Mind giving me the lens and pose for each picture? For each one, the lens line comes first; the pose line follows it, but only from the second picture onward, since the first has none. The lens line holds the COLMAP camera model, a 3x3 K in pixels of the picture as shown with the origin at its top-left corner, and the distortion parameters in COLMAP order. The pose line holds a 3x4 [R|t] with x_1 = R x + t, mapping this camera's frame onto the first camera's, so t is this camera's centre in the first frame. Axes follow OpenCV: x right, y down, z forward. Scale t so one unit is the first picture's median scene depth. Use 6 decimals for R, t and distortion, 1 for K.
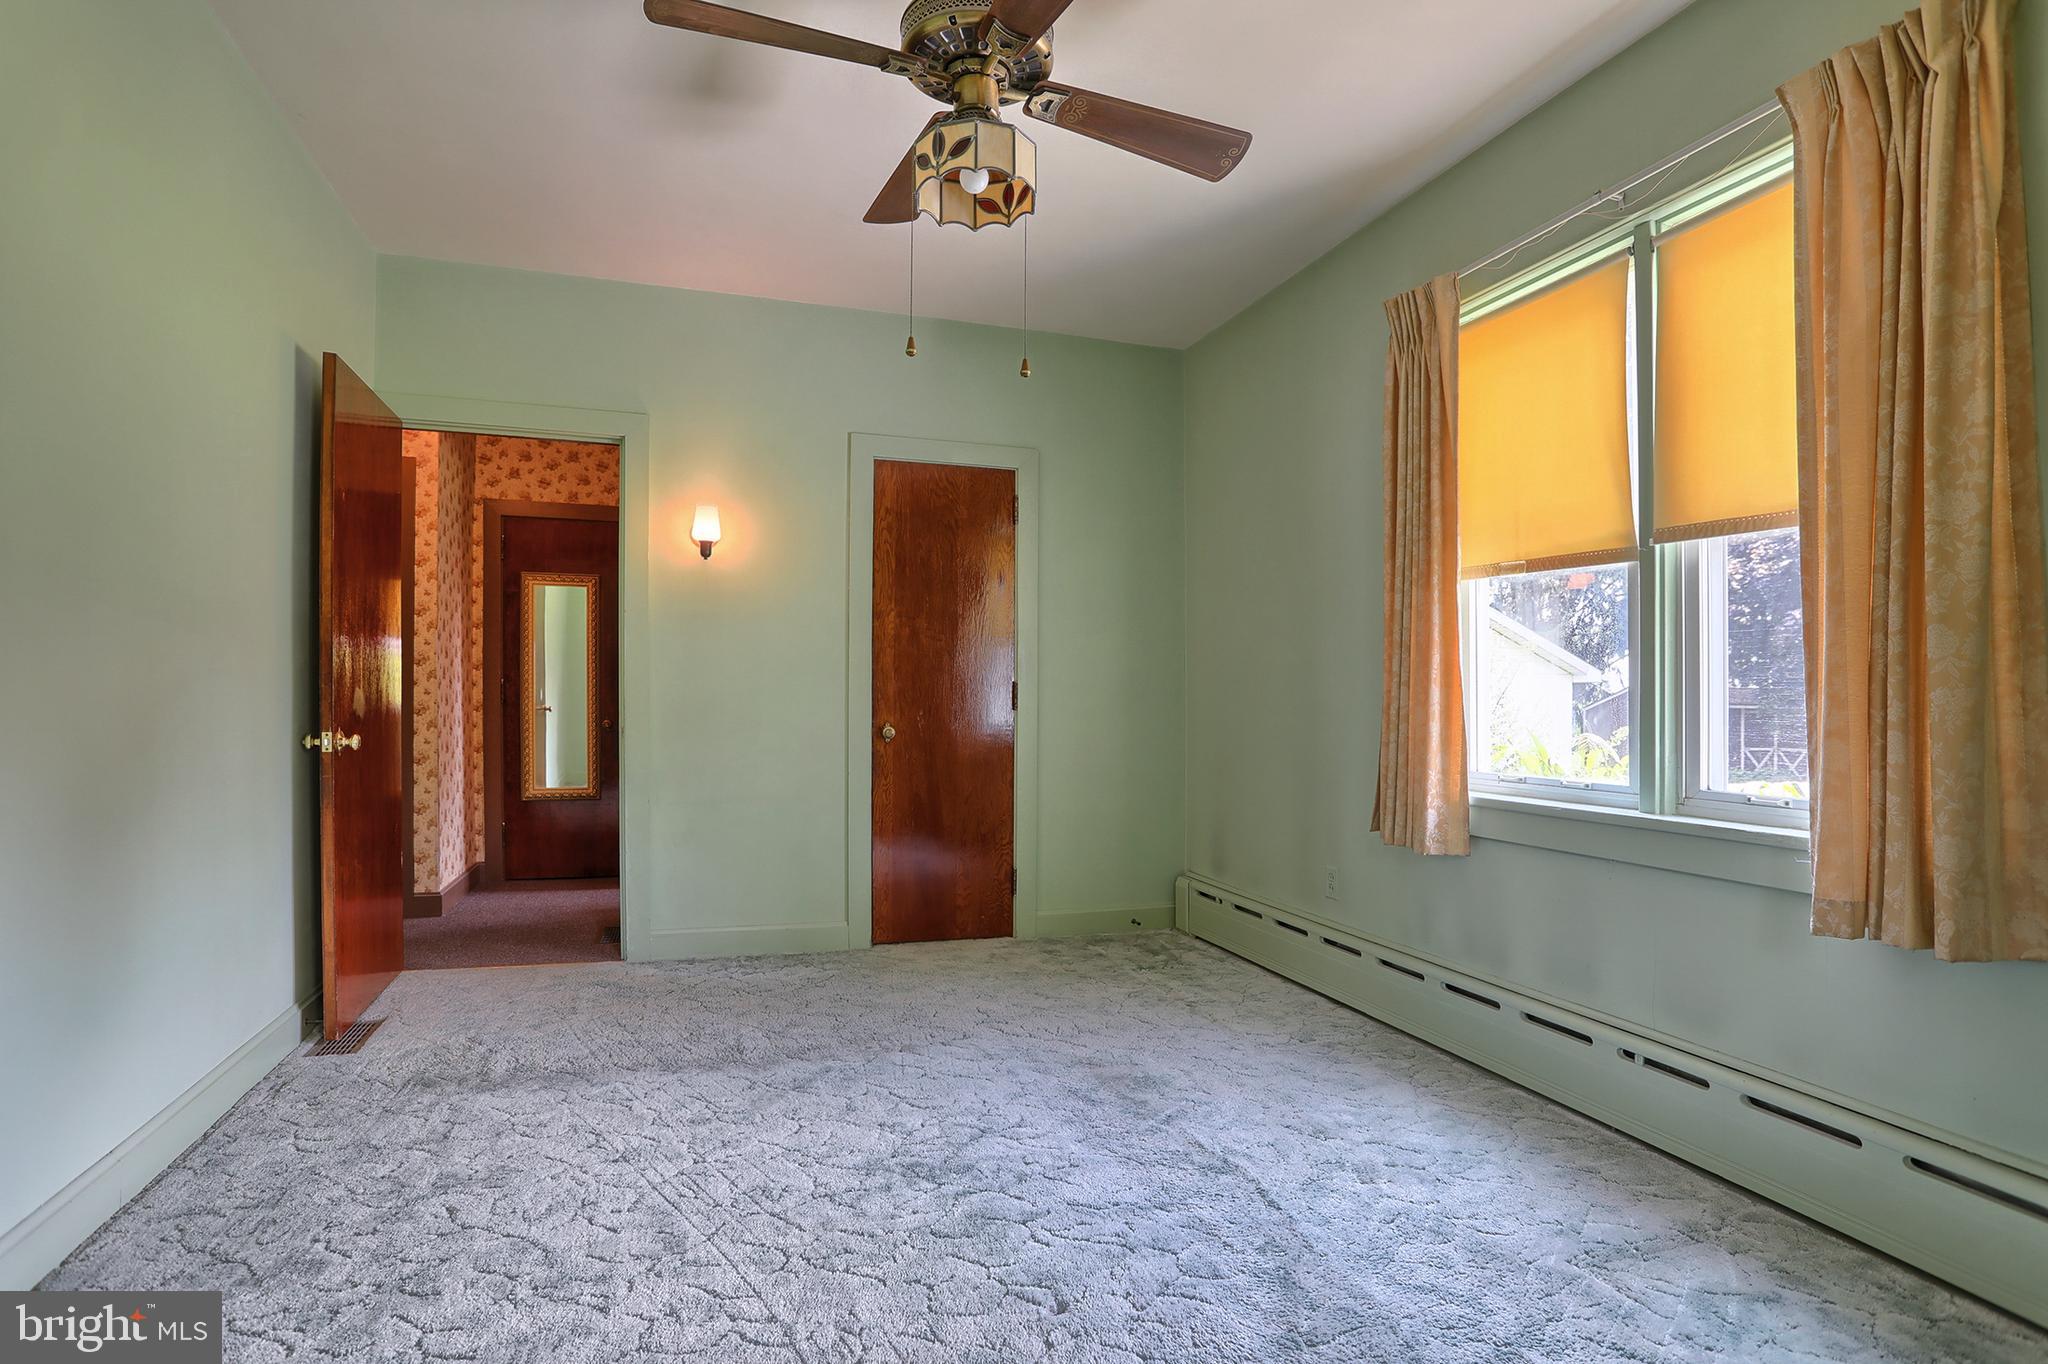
lens RADIAL K [[952.4, 0, 965.1], [0, 952.4, 705.5], [0, 0, 1]] dist [-0.001248, -0.000010]
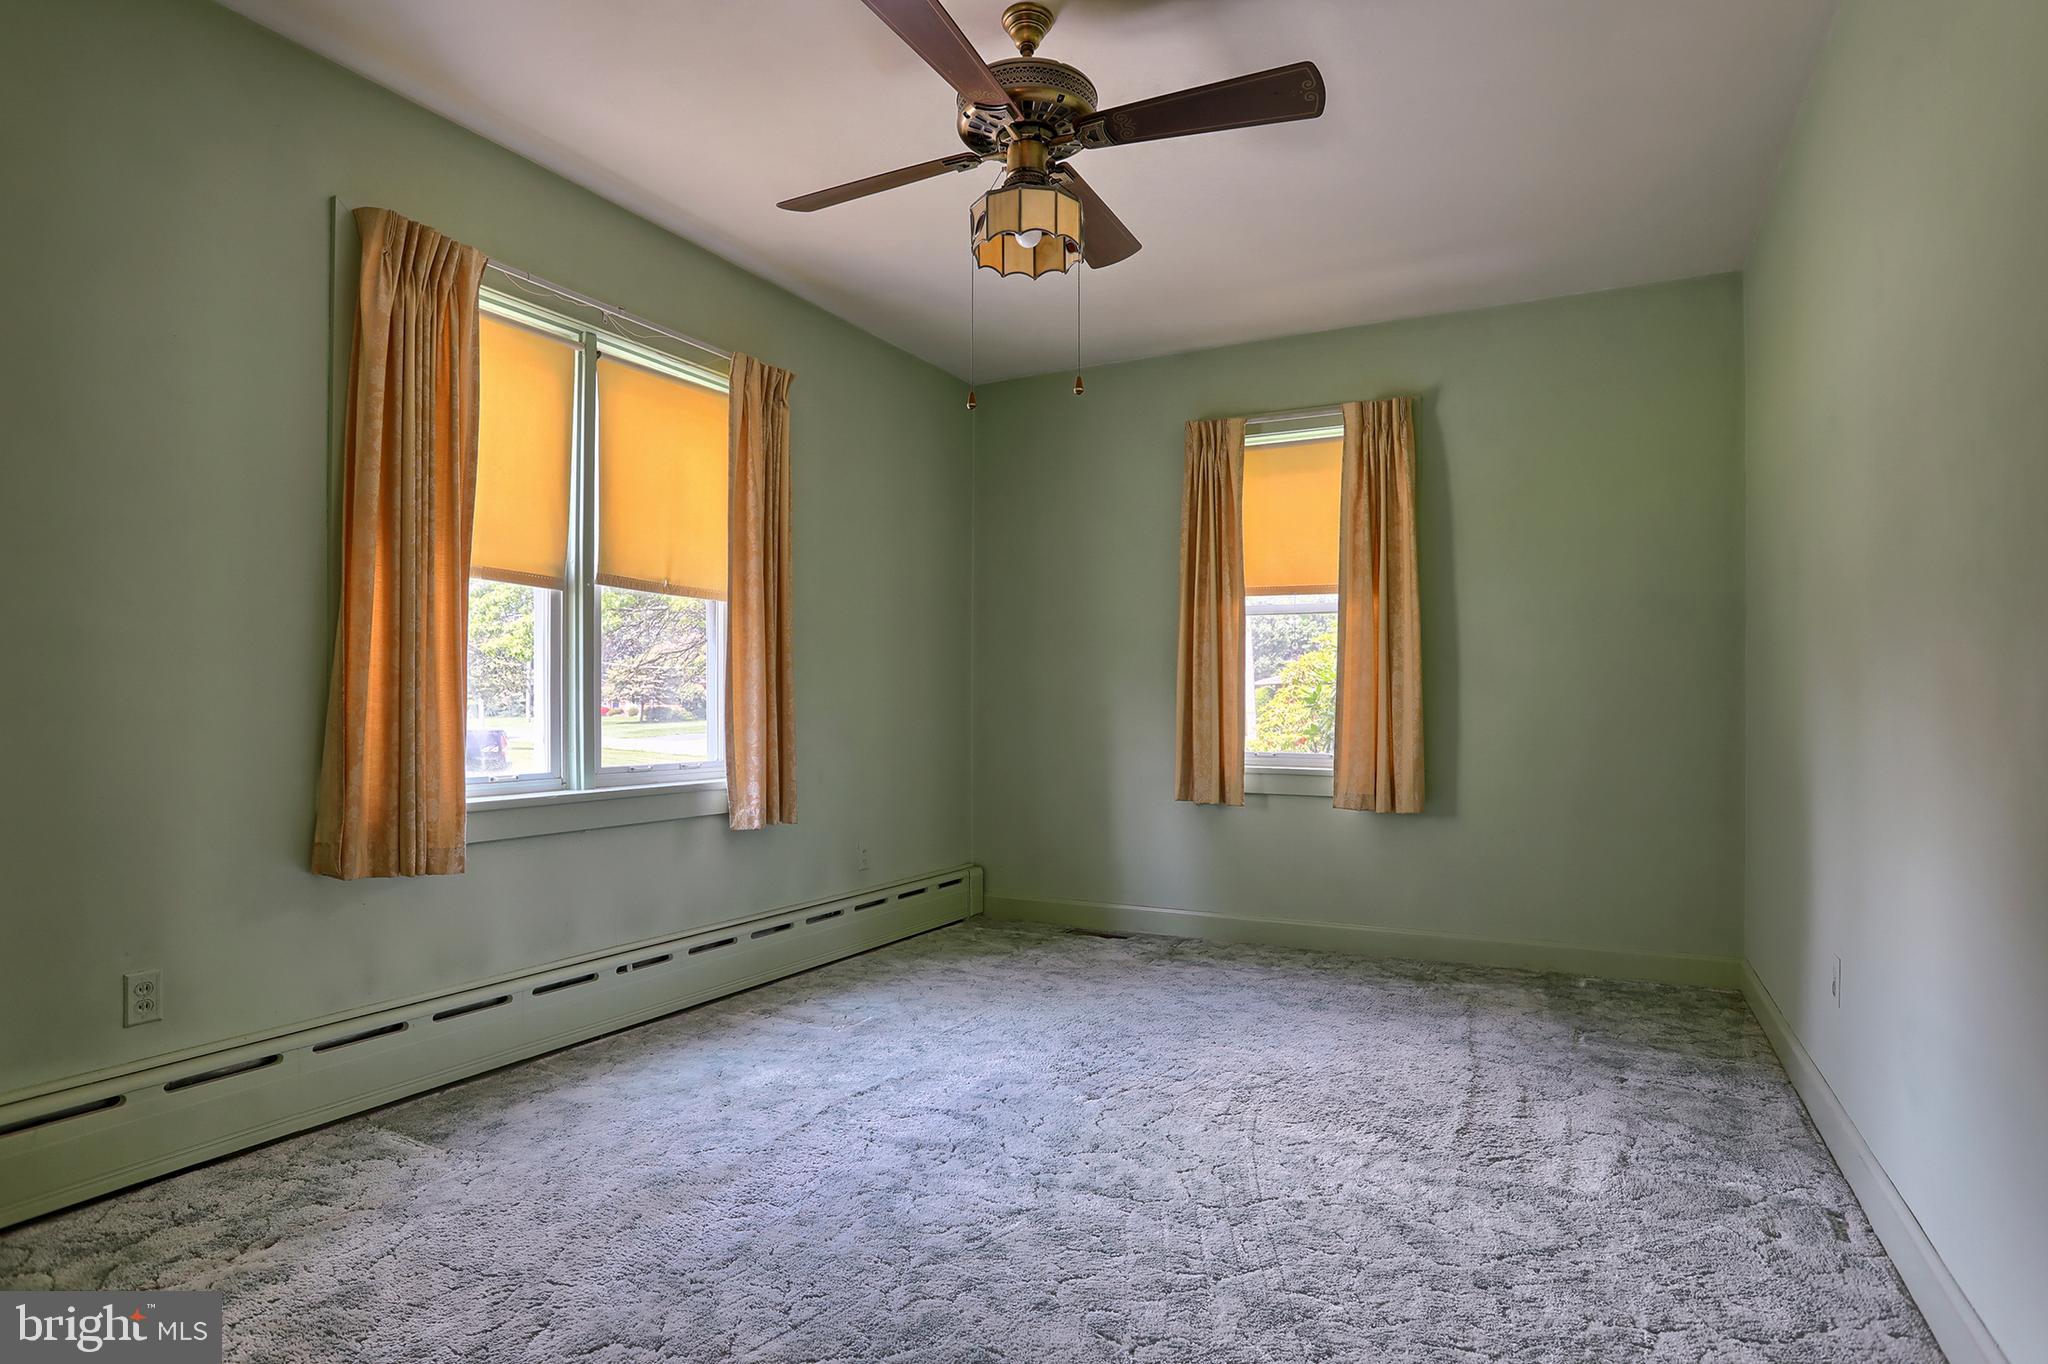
lens RADIAL K [[1095.8, 0, 1030.8], [0, 1095.8, 711.2], [0, 0, 1]] dist [-0.079969, 0.049329]
pose [[-0.708228, -0.006254, 0.705957, -0.732022], [0.000445, 0.999957, 0.009305, -0.006367], [-0.705984, 0.006905, -0.708194, 1.584369]]
